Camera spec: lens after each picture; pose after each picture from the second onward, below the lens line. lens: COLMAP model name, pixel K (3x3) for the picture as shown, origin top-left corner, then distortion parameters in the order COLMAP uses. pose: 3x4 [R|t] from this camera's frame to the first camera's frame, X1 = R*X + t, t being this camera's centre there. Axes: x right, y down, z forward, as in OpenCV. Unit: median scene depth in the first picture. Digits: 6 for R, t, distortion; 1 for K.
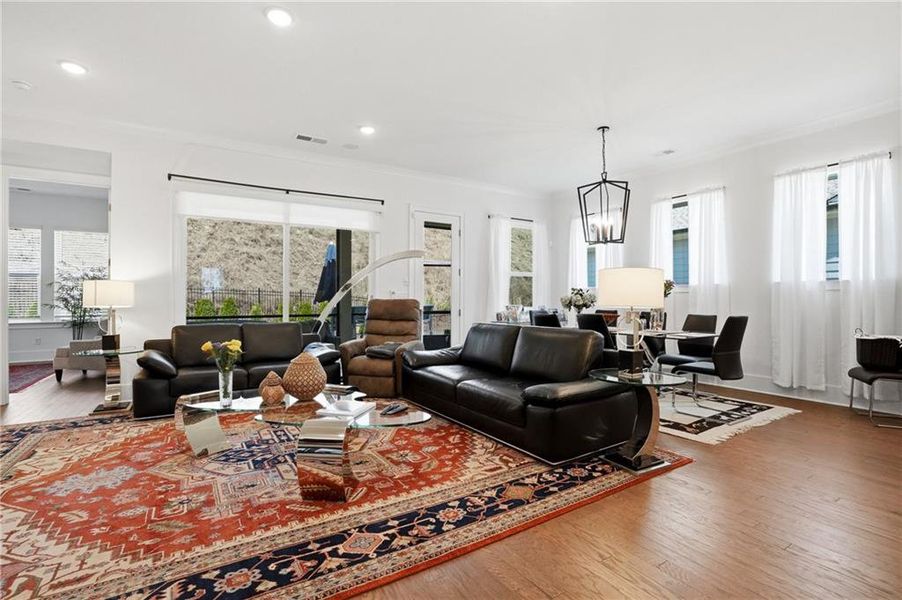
lens RADIAL K [[420.4, 0, 447.9], [0, 420.4, 301.7], [0, 0, 1]] dist [-0.054292, 0.017779]
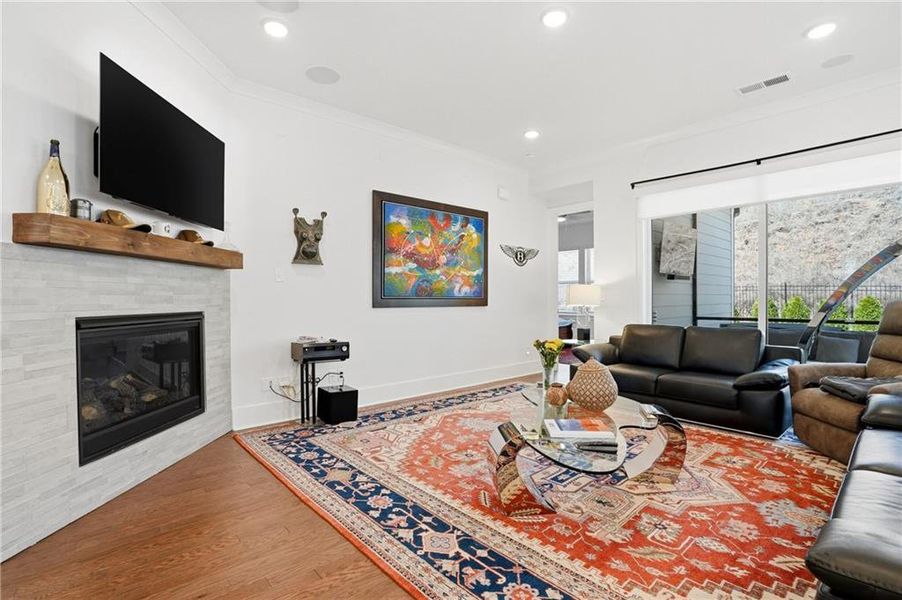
lens RADIAL K [[420.4, 0, 447.9], [0, 420.4, 301.7], [0, 0, 1]] dist [-0.054292, 0.017779]
pose [[0.163633, 0.006255, -0.986501, 0.477805], [-0.000522, 0.999980, 0.006254, -0.009153], [0.986521, -0.000508, 0.163633, 0.510443]]
